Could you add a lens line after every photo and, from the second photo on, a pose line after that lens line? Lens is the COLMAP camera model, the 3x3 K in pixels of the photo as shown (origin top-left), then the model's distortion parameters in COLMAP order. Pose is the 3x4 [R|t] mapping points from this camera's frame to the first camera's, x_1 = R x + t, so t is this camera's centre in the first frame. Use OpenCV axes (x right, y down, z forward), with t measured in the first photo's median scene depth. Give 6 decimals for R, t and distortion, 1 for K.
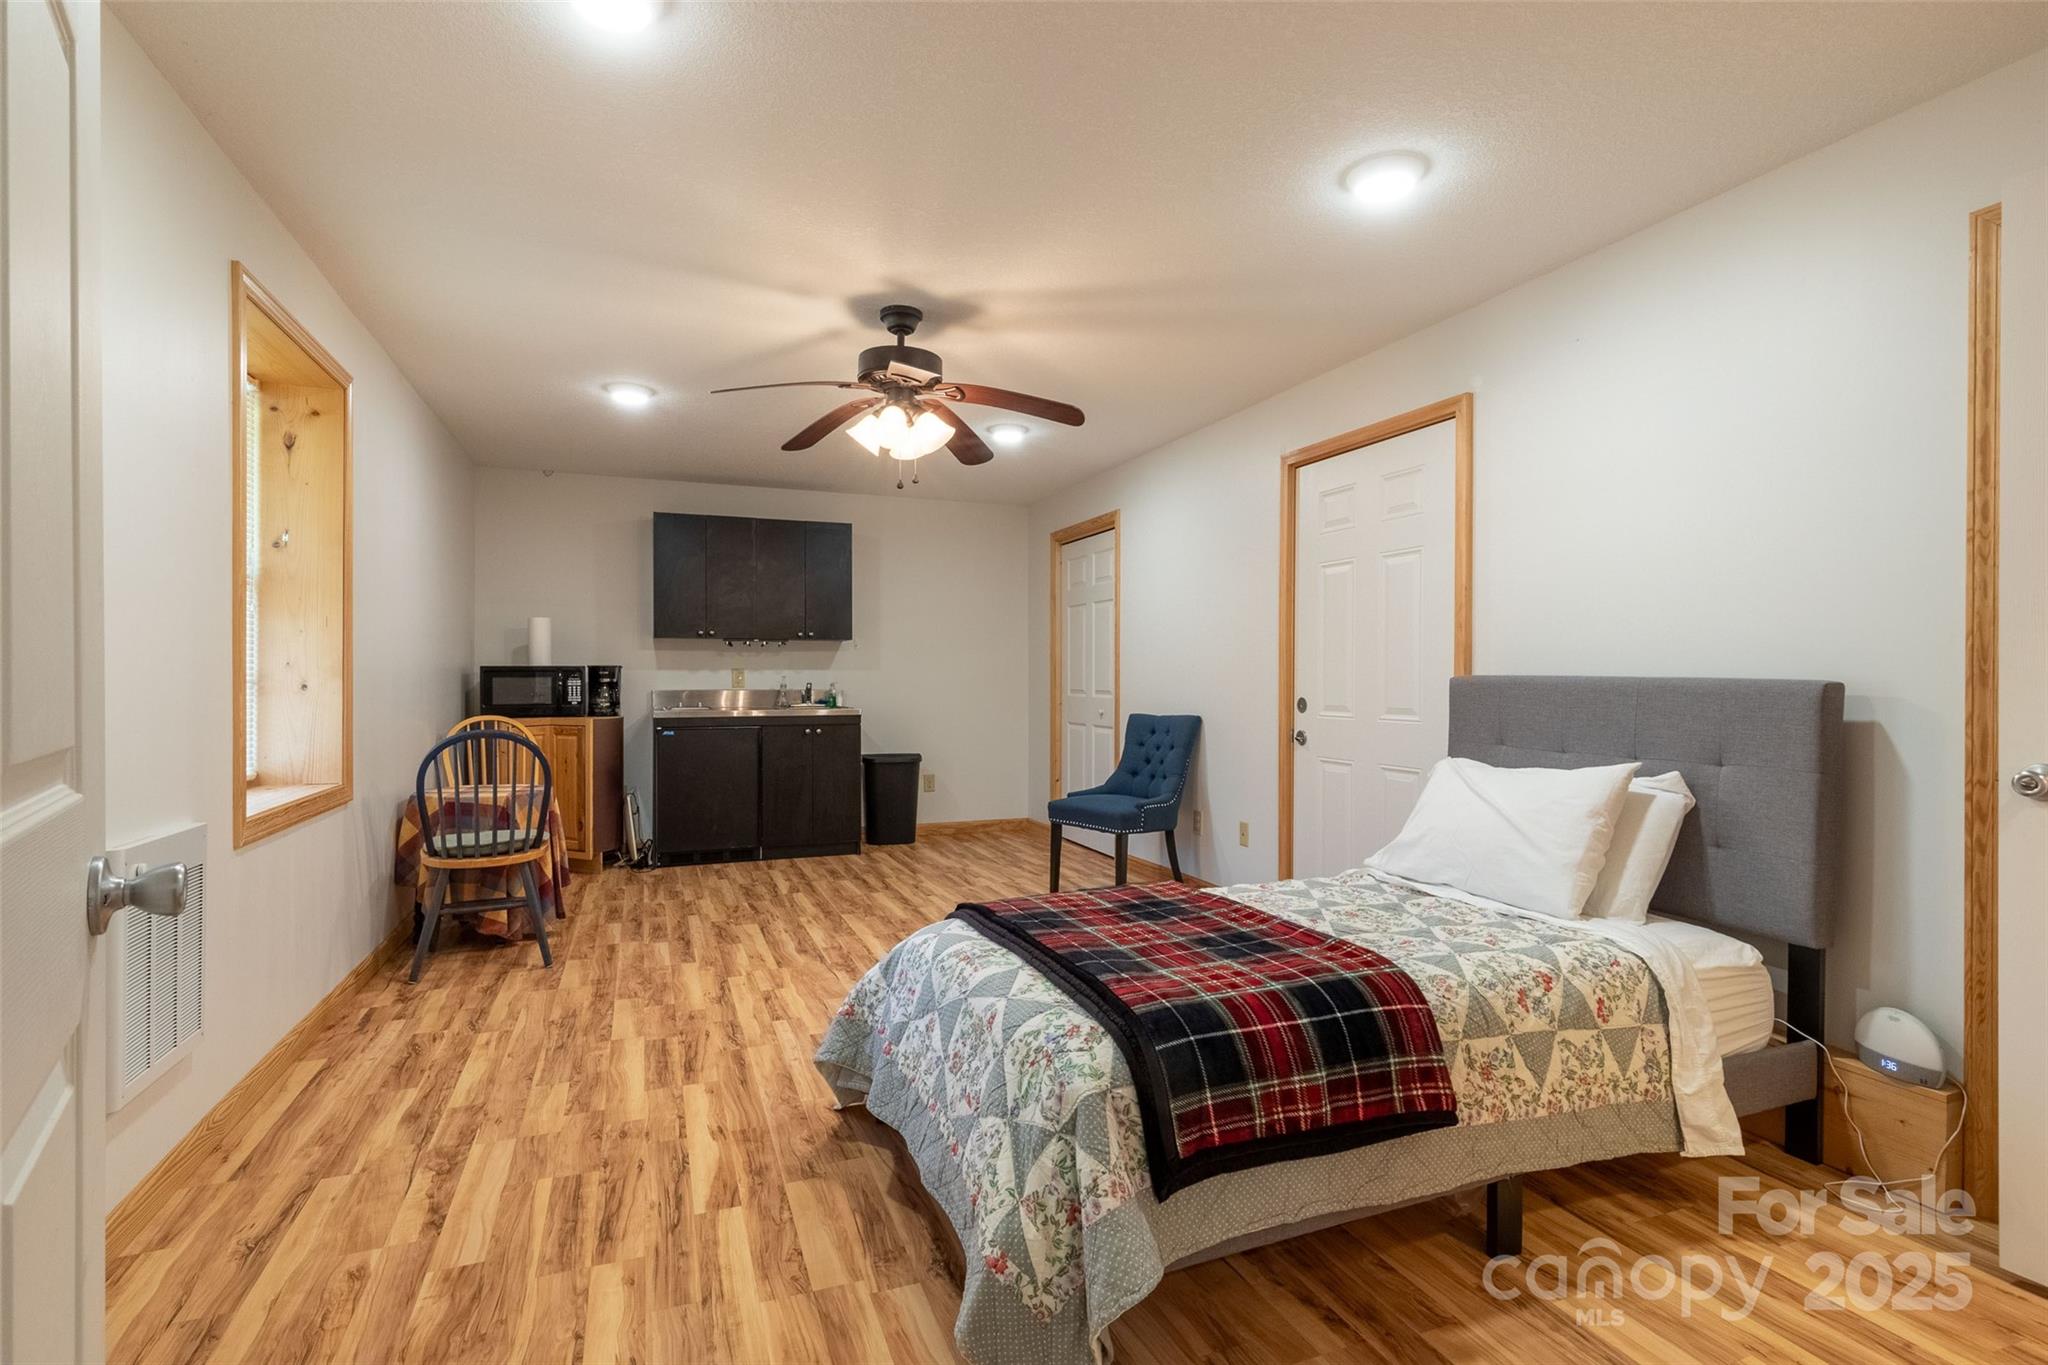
lens RADIAL K [[1002.8, 0, 1080.7], [0, 1002.8, 683.0], [0, 0, 1]] dist [0.001954, -0.000071]
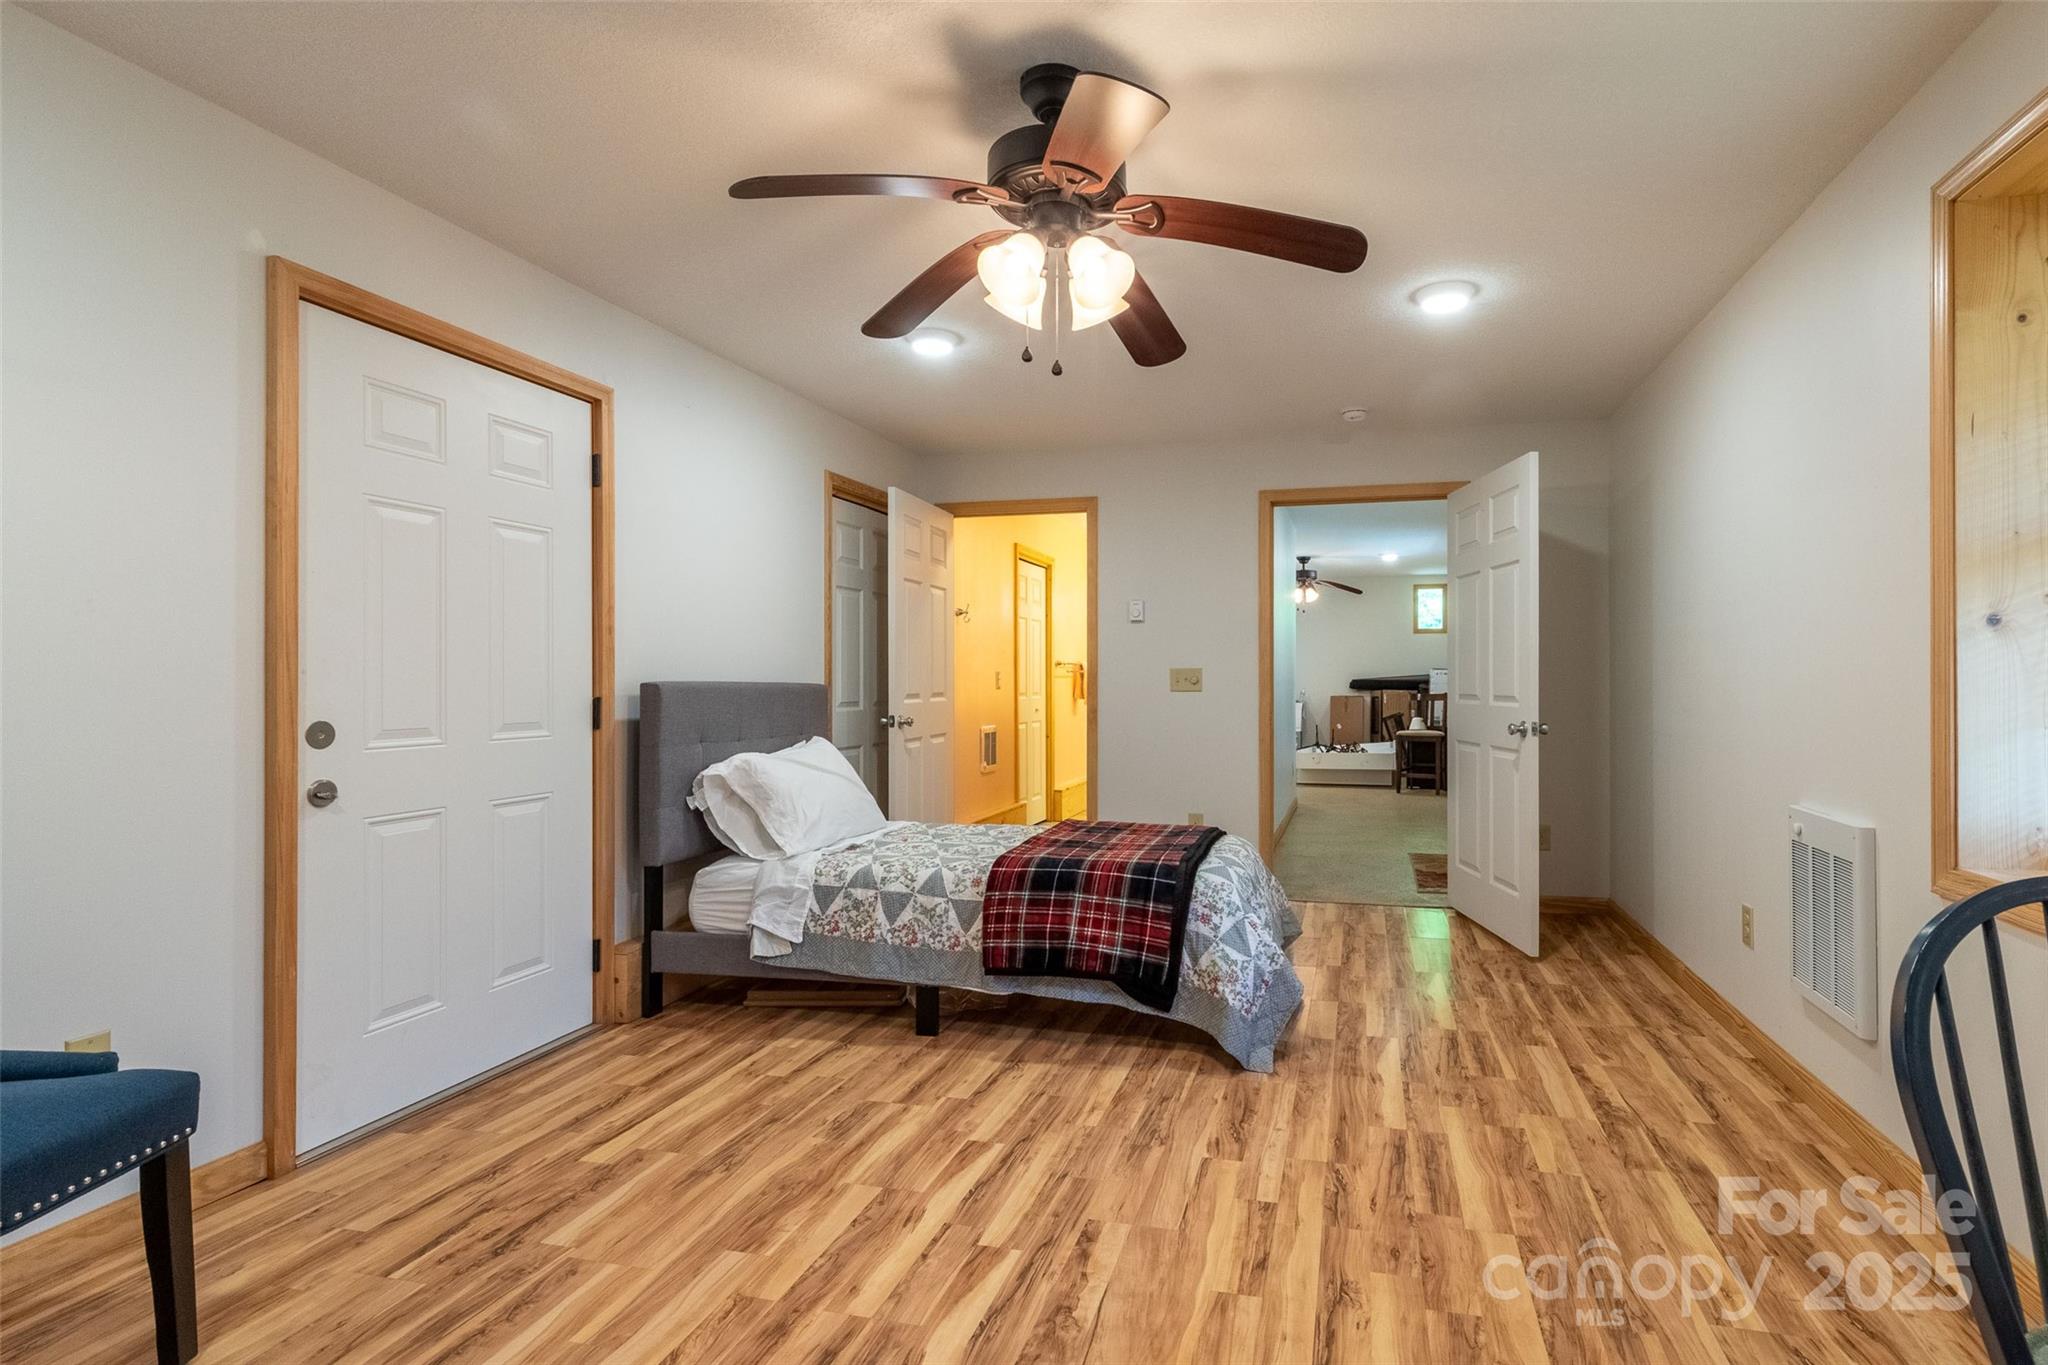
lens RADIAL K [[1002.8, 0, 1080.7], [0, 1002.8, 683.0], [0, 0, 1]] dist [0.001954, -0.000071]
pose [[-0.774658, -0.000931, 0.632379, -0.838870], [0.004359, 0.999967, 0.006813, -0.016331], [-0.632365, 0.008034, -0.774629, 2.133578]]
